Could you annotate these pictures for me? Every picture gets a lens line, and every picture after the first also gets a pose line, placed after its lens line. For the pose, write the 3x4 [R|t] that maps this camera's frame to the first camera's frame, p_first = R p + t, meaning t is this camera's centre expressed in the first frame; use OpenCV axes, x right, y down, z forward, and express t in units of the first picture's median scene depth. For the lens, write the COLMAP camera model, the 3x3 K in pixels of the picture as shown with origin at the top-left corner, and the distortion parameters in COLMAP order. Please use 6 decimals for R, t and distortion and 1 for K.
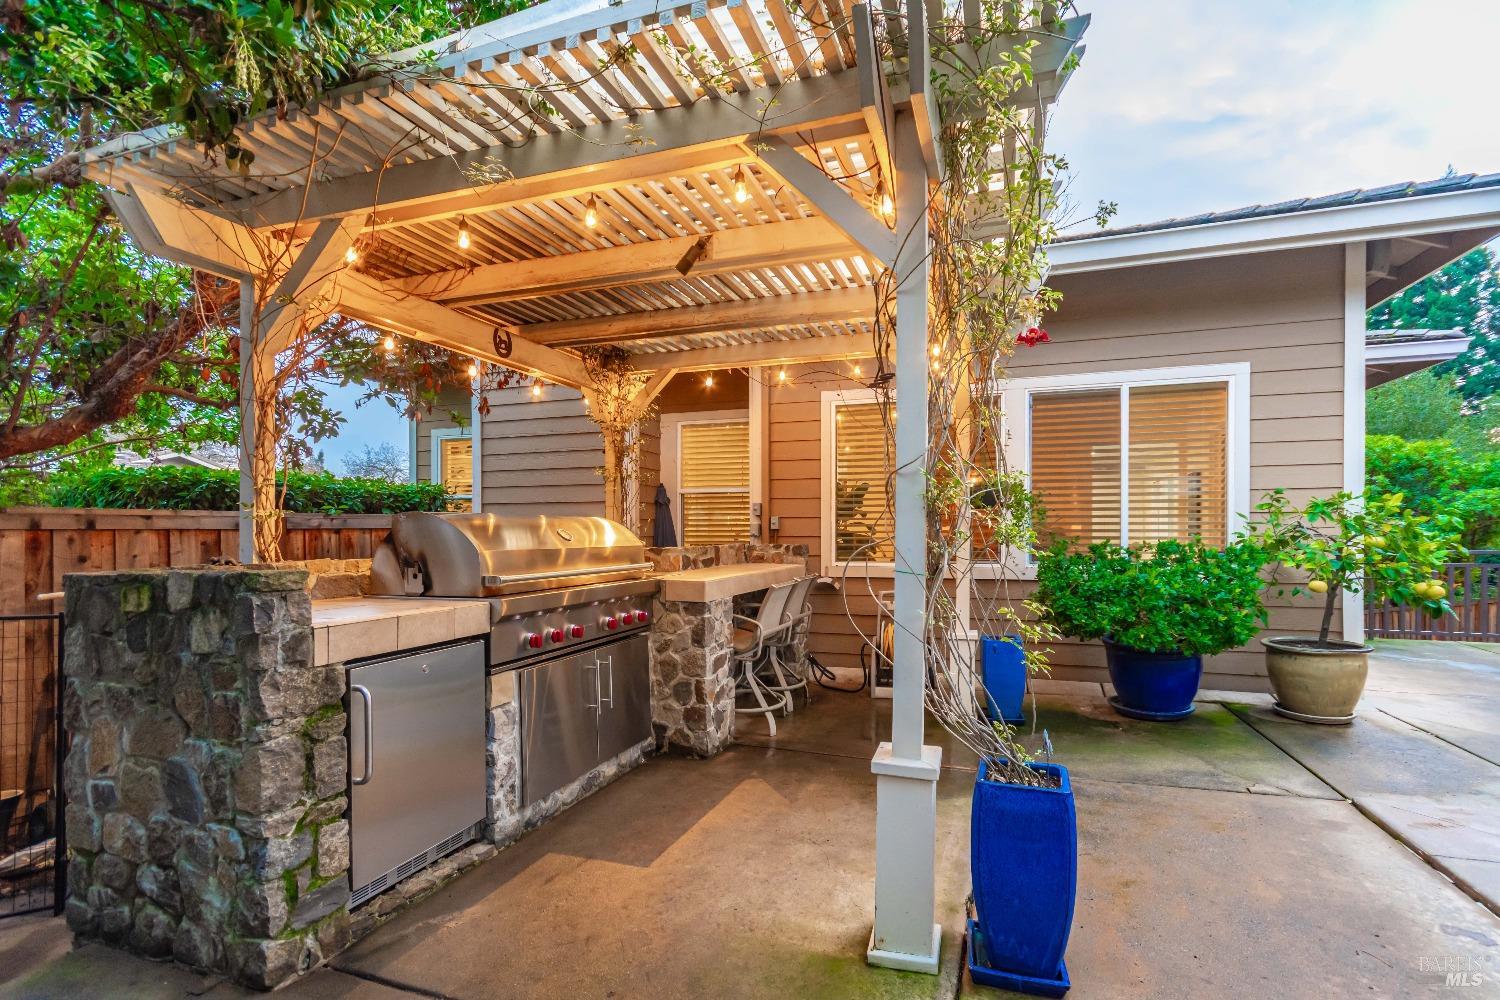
lens RADIAL K [[655.9, 0, 750.0], [0, 655.9, 500.0], [0, 0, 1]] dist [0.001834, 0.000065]
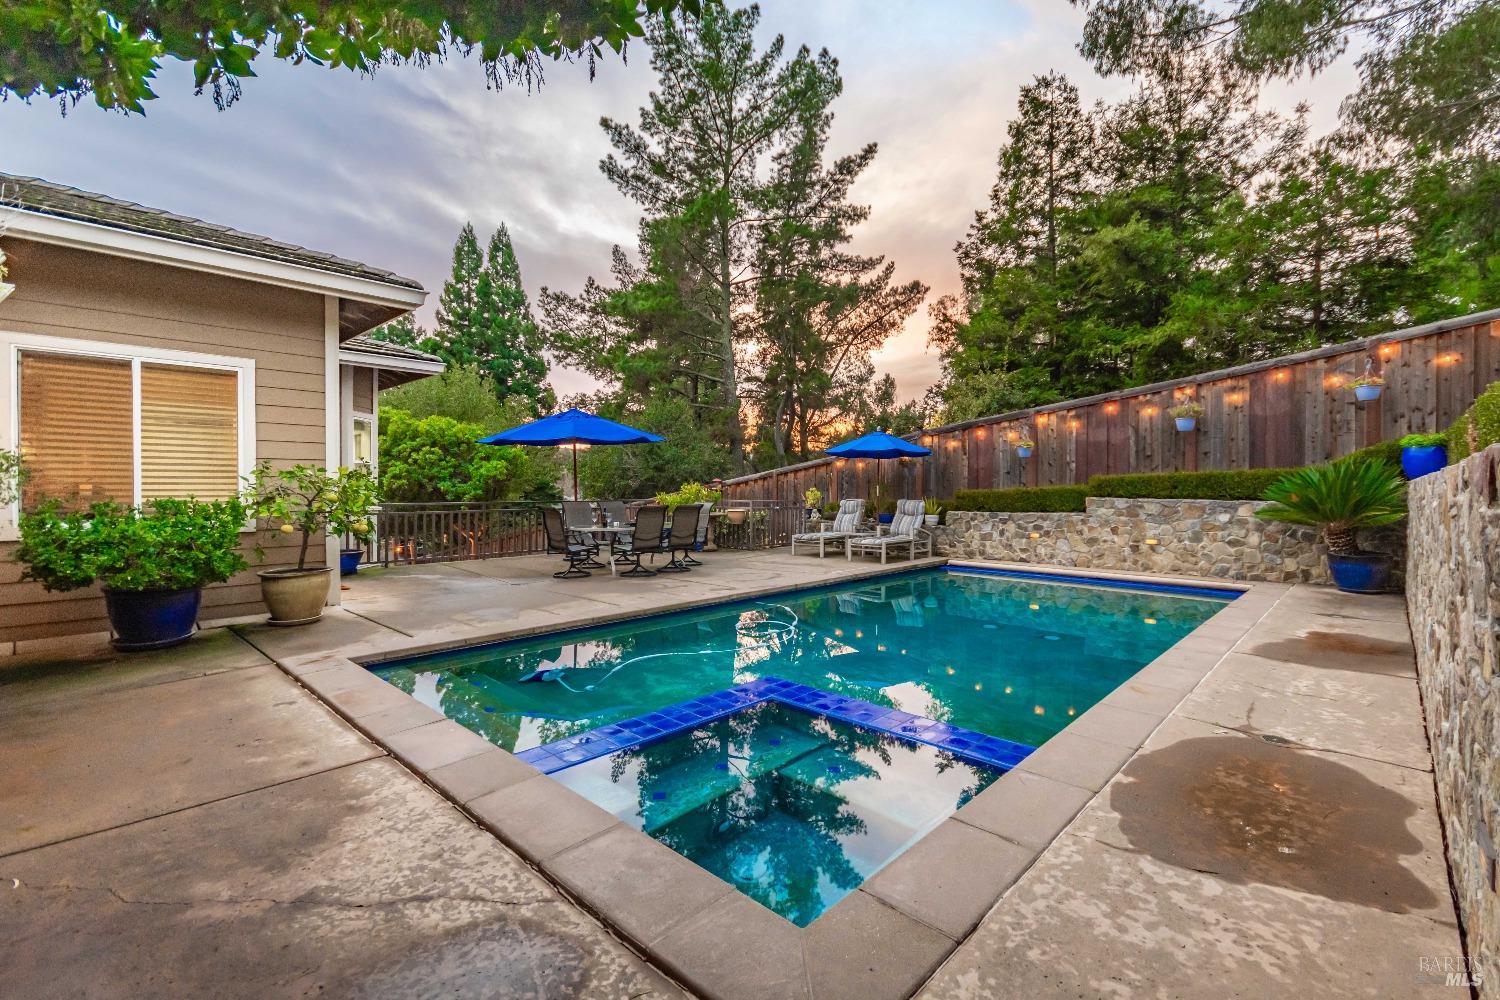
lens RADIAL K [[655.9, 0, 750.0], [0, 655.9, 500.0], [0, 0, 1]] dist [0.001834, 0.000065]
pose [[0.386535, -0.014358, 0.922163, -0.060195], [-0.044290, 0.998436, 0.034110, -0.022902], [-0.921211, -0.054027, 0.385295, -0.434623]]
